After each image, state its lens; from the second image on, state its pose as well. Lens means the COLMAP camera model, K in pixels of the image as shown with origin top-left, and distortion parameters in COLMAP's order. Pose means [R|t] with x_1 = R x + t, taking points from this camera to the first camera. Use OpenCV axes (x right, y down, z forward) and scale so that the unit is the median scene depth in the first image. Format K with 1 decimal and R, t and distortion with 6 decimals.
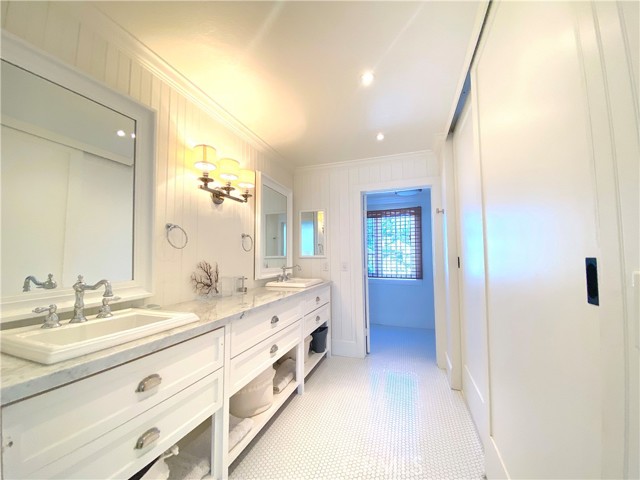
lens RADIAL K [[257.3, 0, 320.0], [0, 257.3, 240.0], [0, 0, 1]] dist [0.001048, -0.000198]
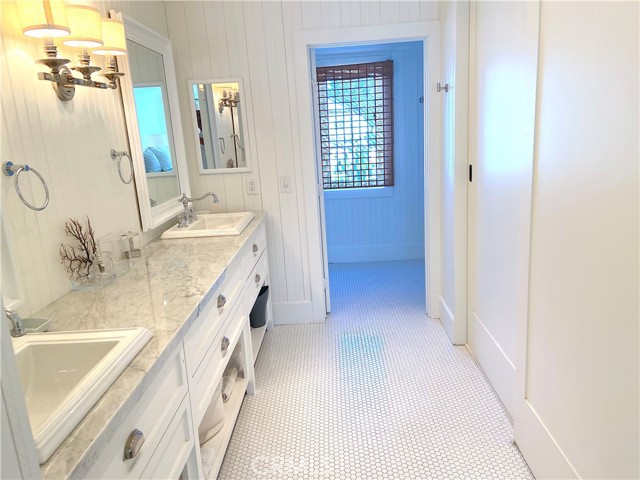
lens RADIAL K [[475.6, 0, 320.0], [0, 475.6, 240.0], [0, 0, 1]] dist [0.050834, -0.004454]
pose [[0.954569, -0.119071, 0.273165, -0.187619], [0.036107, 0.956160, 0.290609, -0.118350], [-0.295793, -0.267543, 0.917021, -0.062293]]
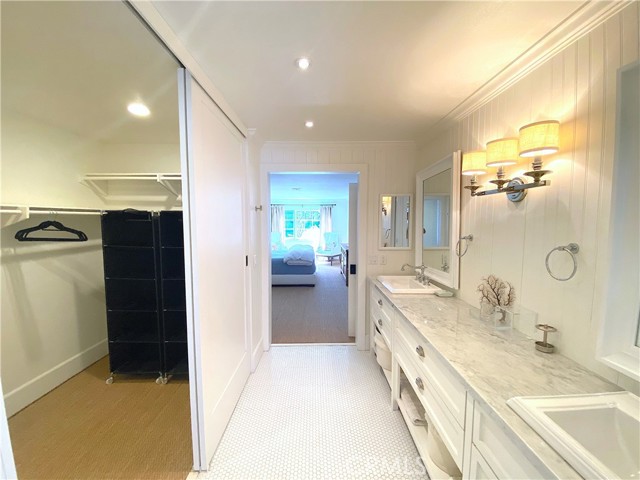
lens RADIAL K [[257.3, 0, 320.0], [0, 257.3, 240.0], [0, 0, 1]] dist [0.001048, -0.000198]
pose [[-0.941595, 0.028152, -0.335570, 0.305616], [0.024970, 0.999593, 0.013793, -0.050934], [0.335822, 0.004608, -0.941914, 1.284677]]
